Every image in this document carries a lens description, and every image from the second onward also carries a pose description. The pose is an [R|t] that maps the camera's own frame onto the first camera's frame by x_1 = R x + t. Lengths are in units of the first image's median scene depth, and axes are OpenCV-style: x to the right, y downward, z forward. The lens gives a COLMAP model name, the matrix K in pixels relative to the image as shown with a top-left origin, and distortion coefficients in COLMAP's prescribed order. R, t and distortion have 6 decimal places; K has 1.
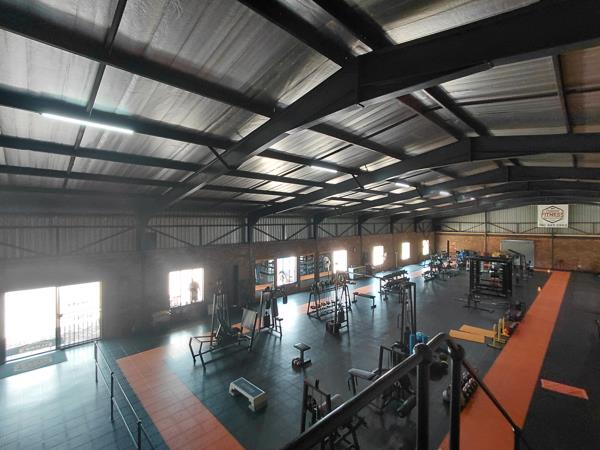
lens RADIAL K [[277.0, 0, 297.6], [0, 277.0, 223.8], [0, 0, 1]] dist [-0.005920, 0.000100]
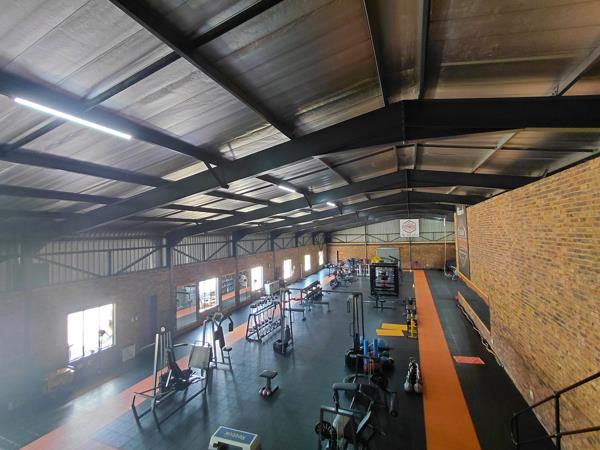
lens RADIAL K [[277.0, 0, 301.1], [0, 277.0, 225.2], [0, 0, 1]] dist [-0.005920, 0.000100]
pose [[0.911057, -0.013419, 0.412063, -0.131039], [0.031992, 0.998758, -0.038208, -0.012818], [-0.411038, 0.047992, 0.910354, 0.032774]]
